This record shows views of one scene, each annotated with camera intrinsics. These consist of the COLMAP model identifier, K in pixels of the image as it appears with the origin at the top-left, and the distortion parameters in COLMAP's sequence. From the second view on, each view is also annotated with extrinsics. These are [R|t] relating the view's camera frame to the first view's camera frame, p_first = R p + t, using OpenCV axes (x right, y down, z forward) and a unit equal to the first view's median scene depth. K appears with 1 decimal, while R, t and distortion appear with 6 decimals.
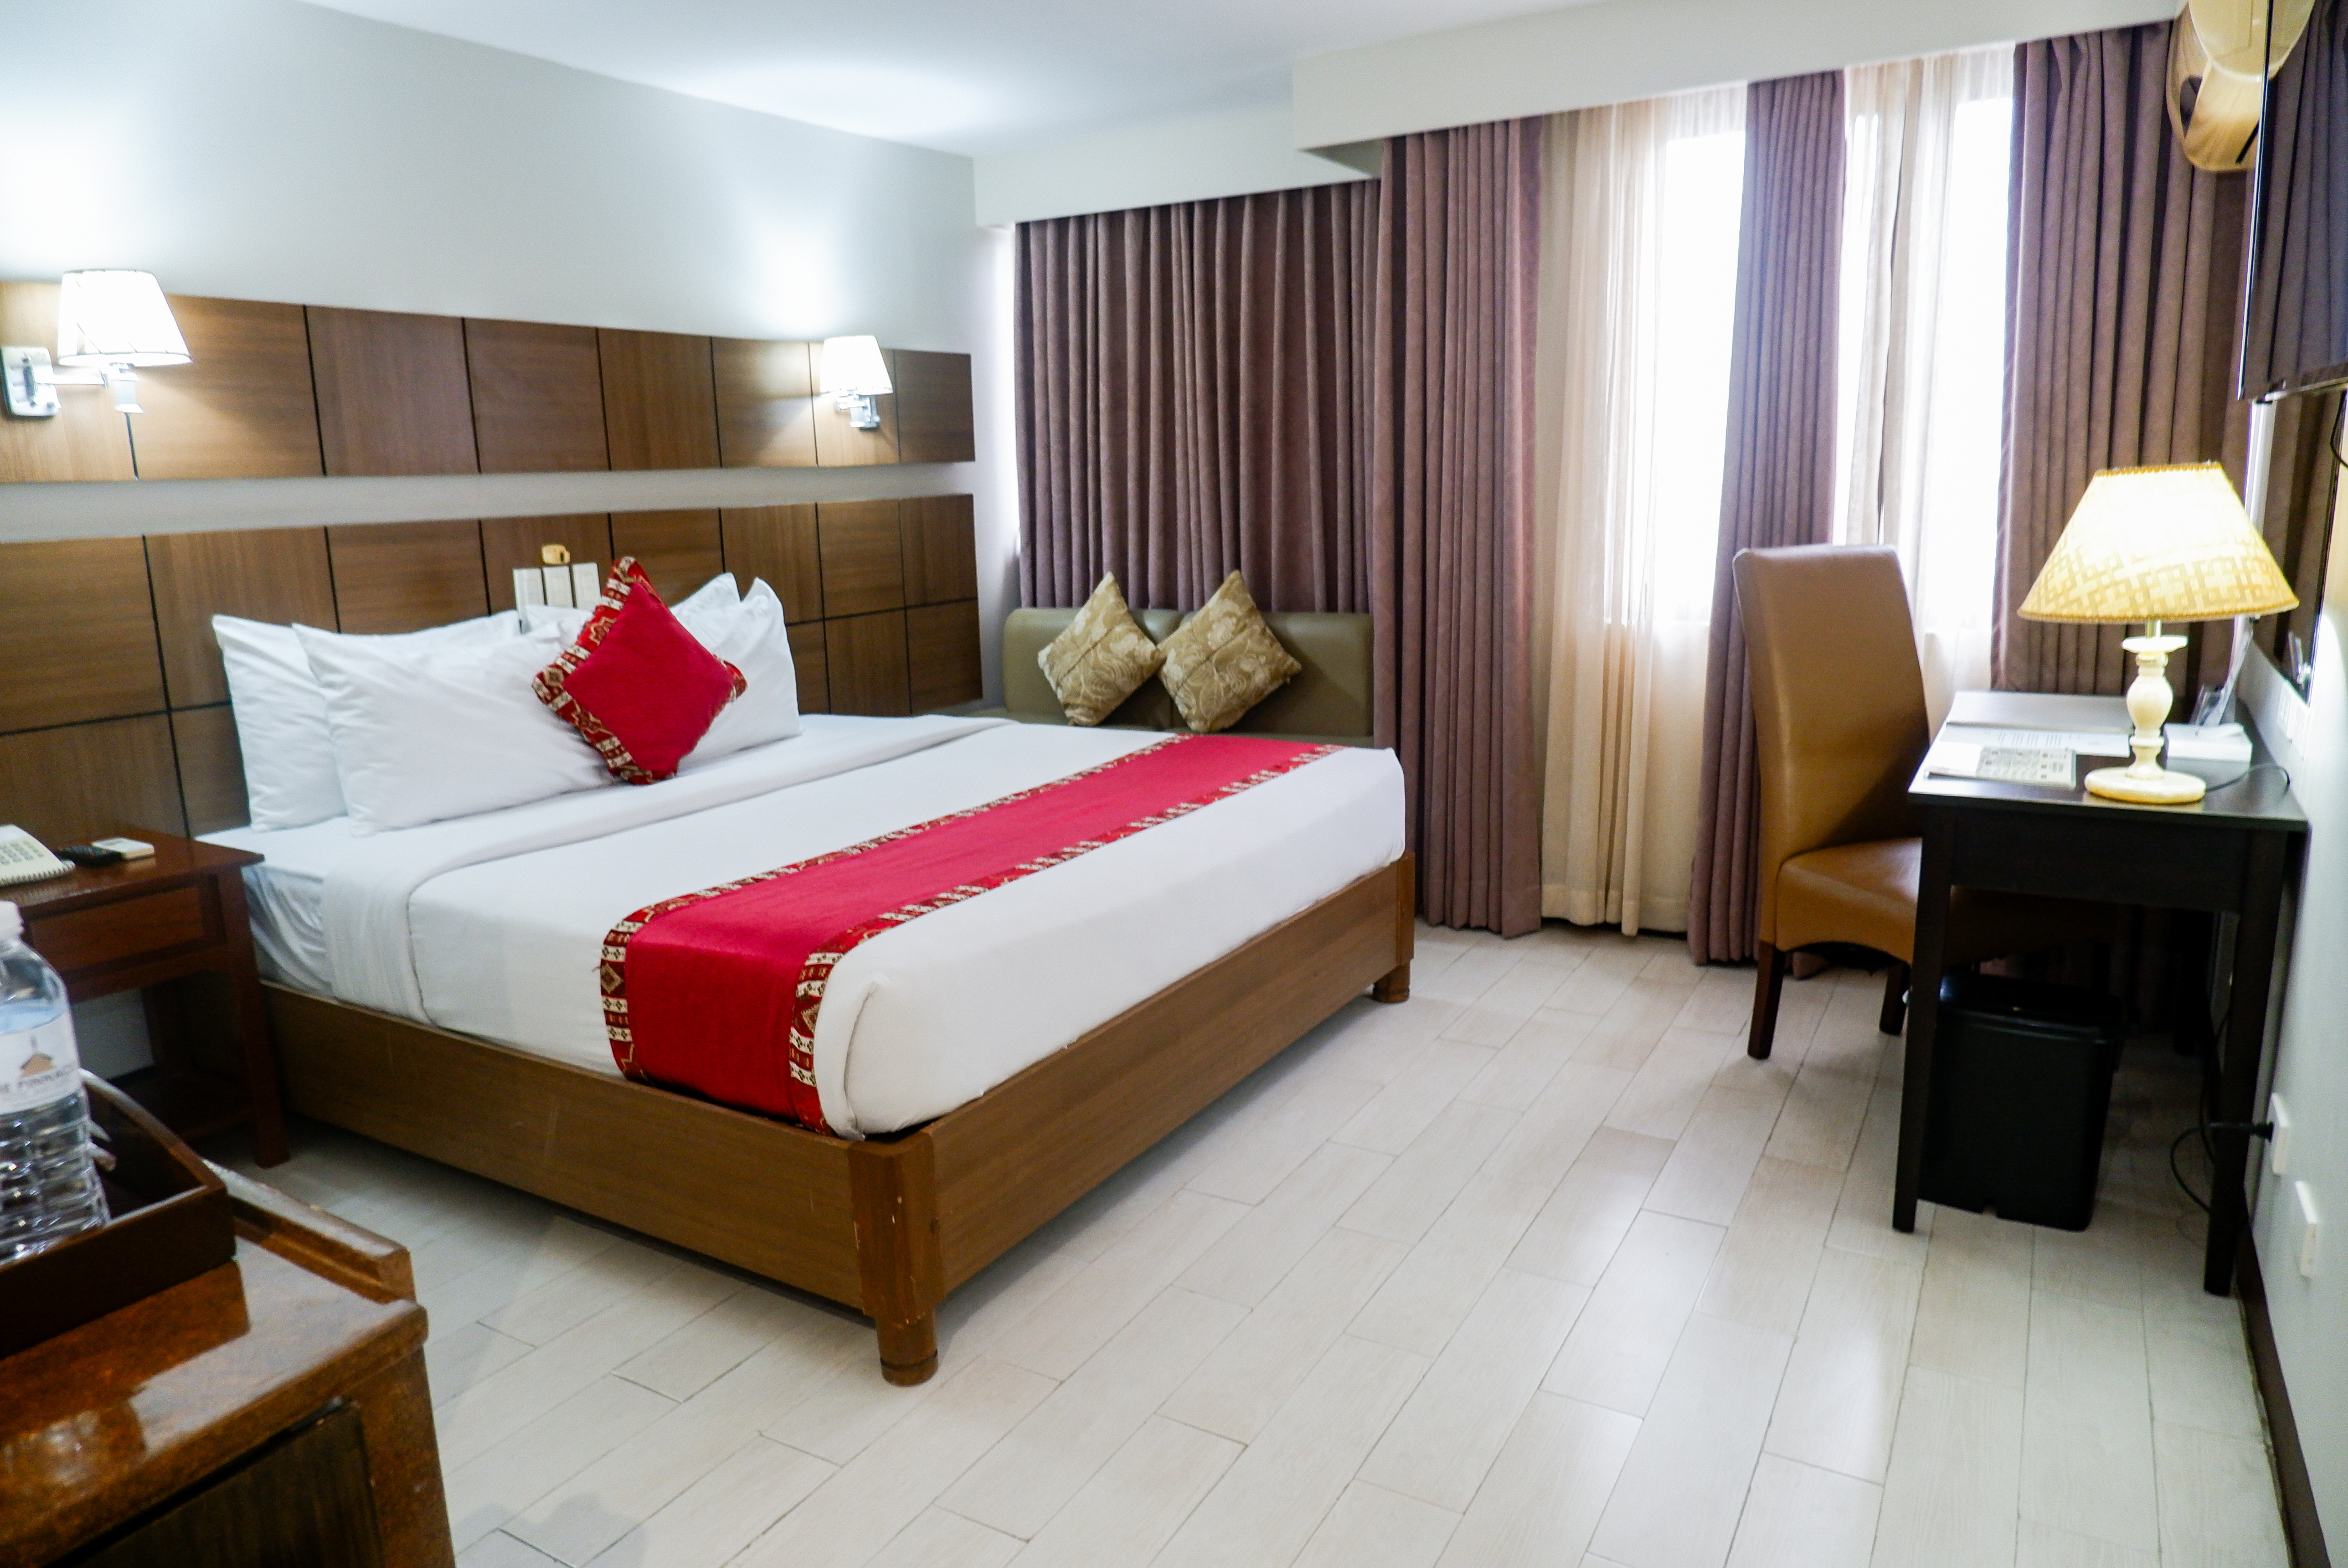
lens RADIAL K [[1519.3, 0, 1174.3], [0, 1519.3, 787.4], [0, 0, 1]] dist [-0.017412, 0.002441]
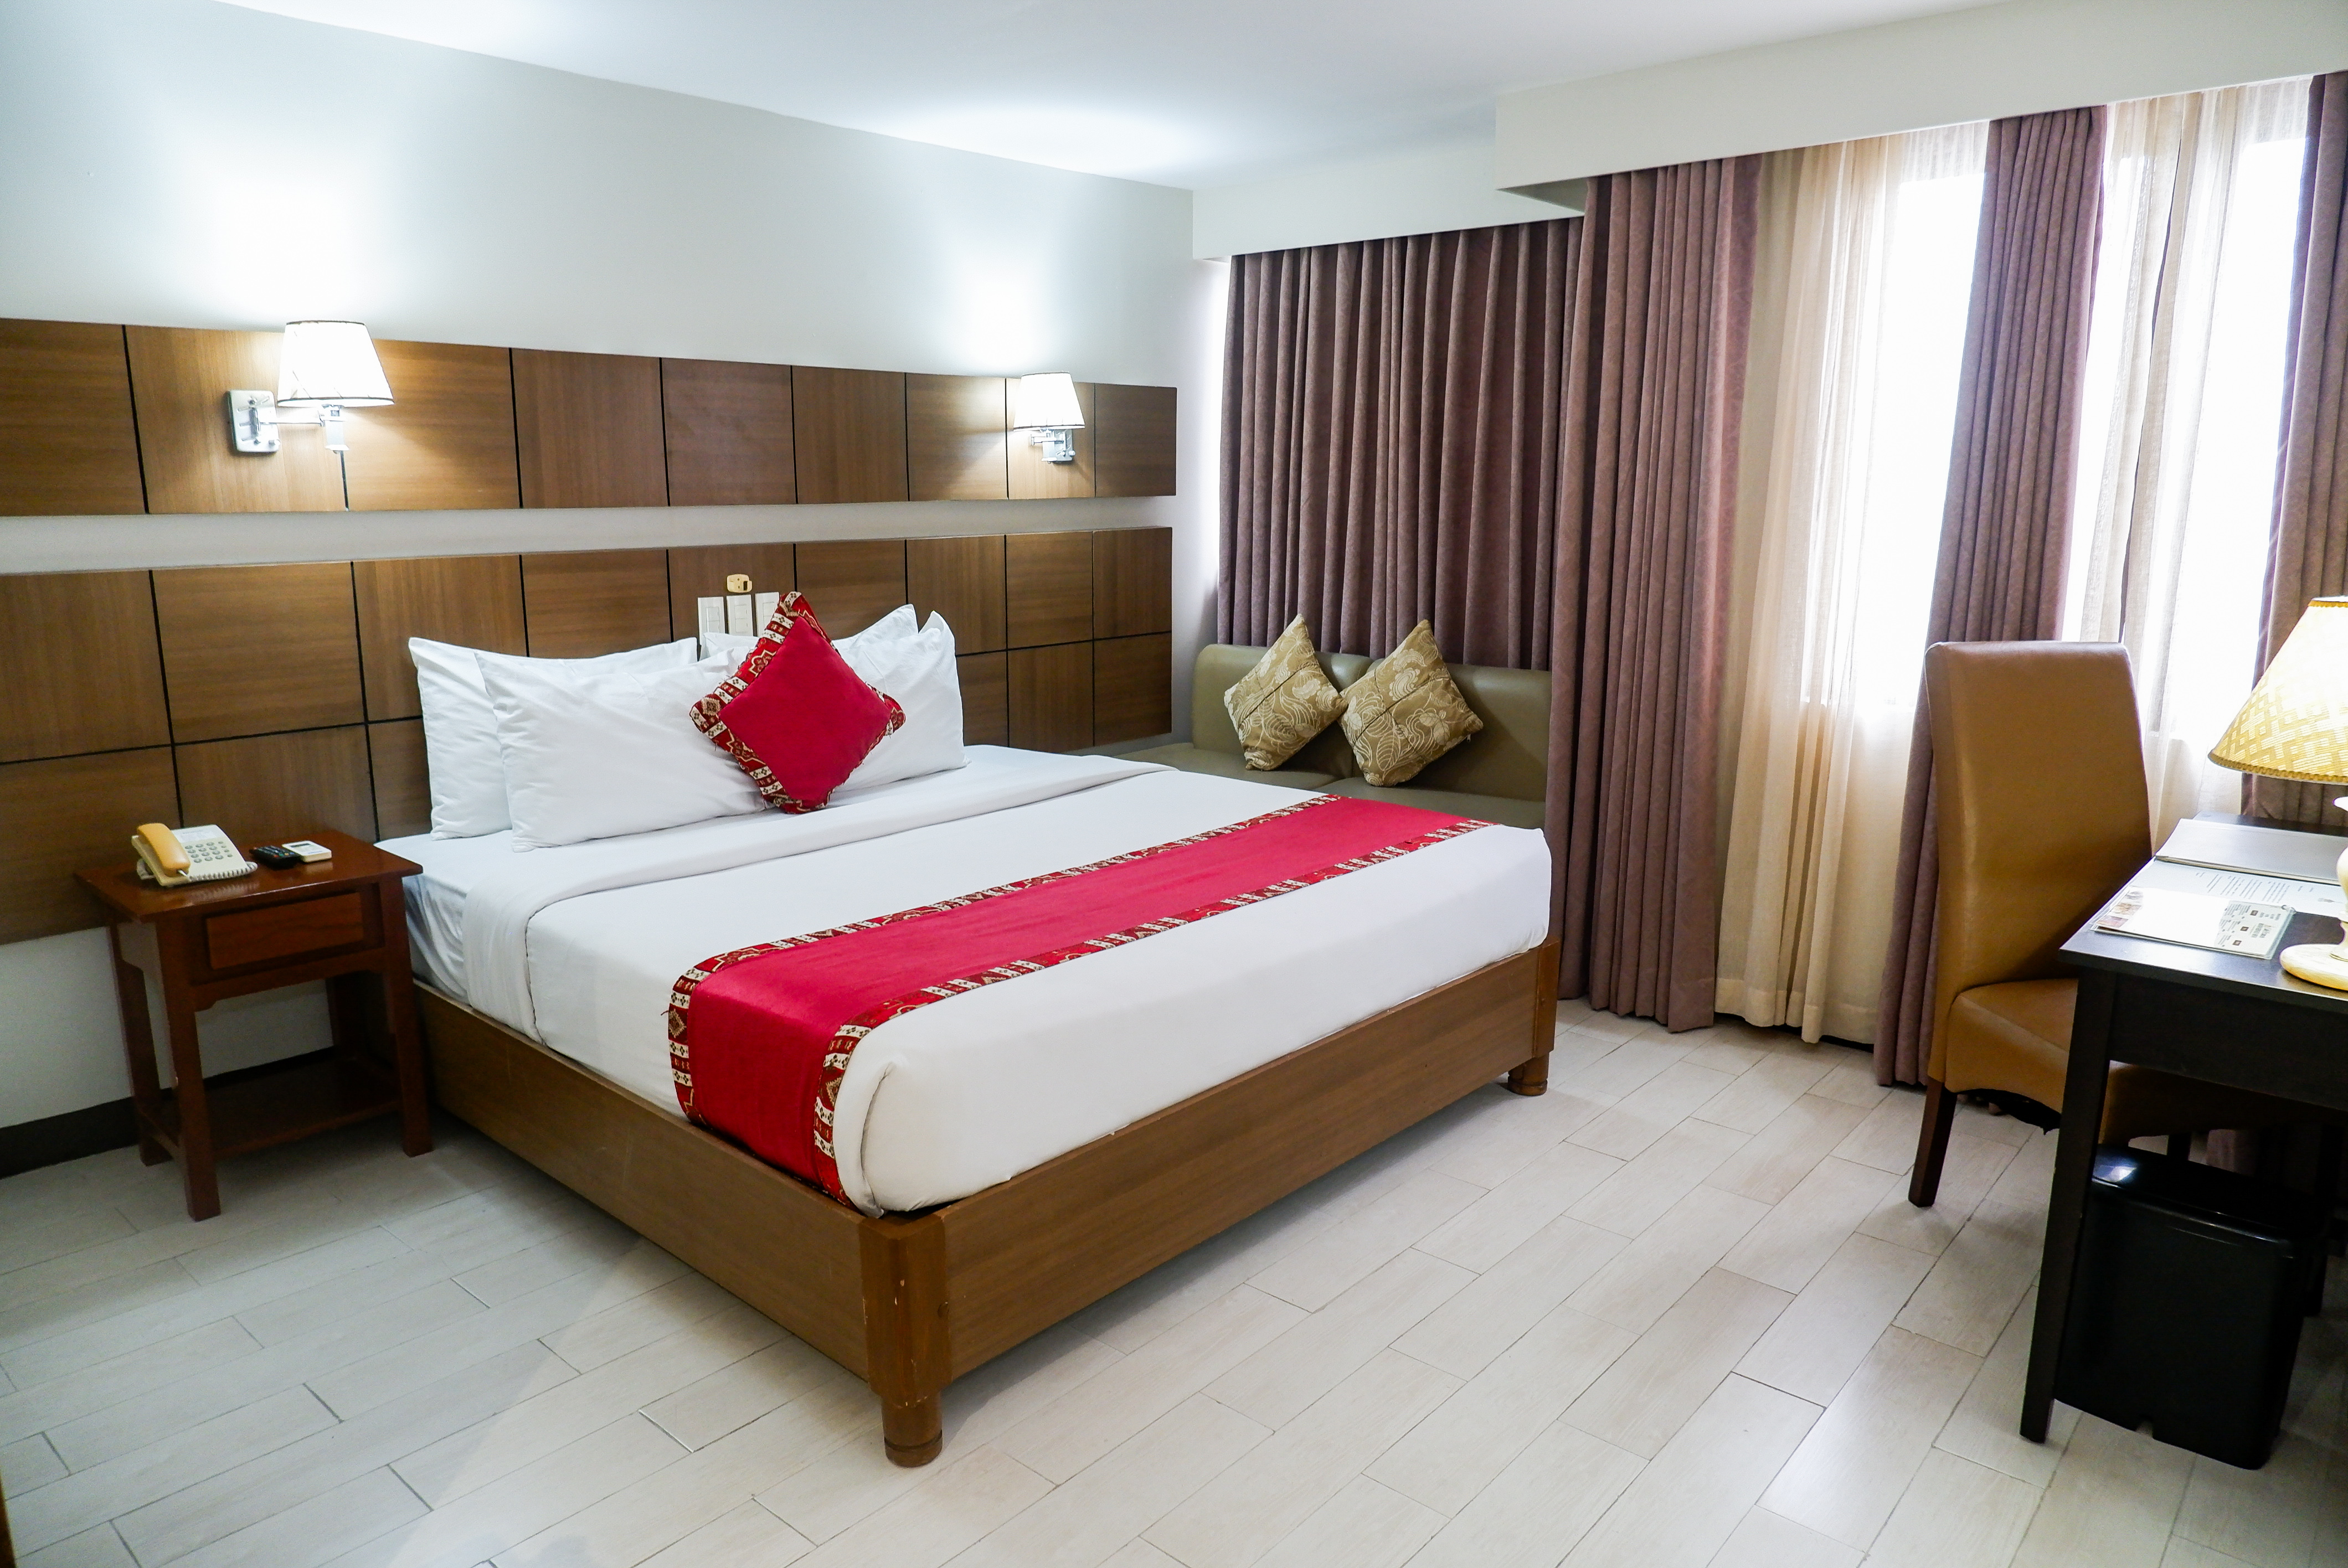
lens RADIAL K [[1519.3, 0, 1174.9], [0, 1519.3, 790.2], [0, 0, 1]] dist [-0.017412, 0.002441]
pose [[0.981222, 0.065909, -0.181273, 0.094424], [-0.065953, 0.997806, 0.005790, -0.042071], [0.181257, 0.006275, 0.983416, 0.032326]]
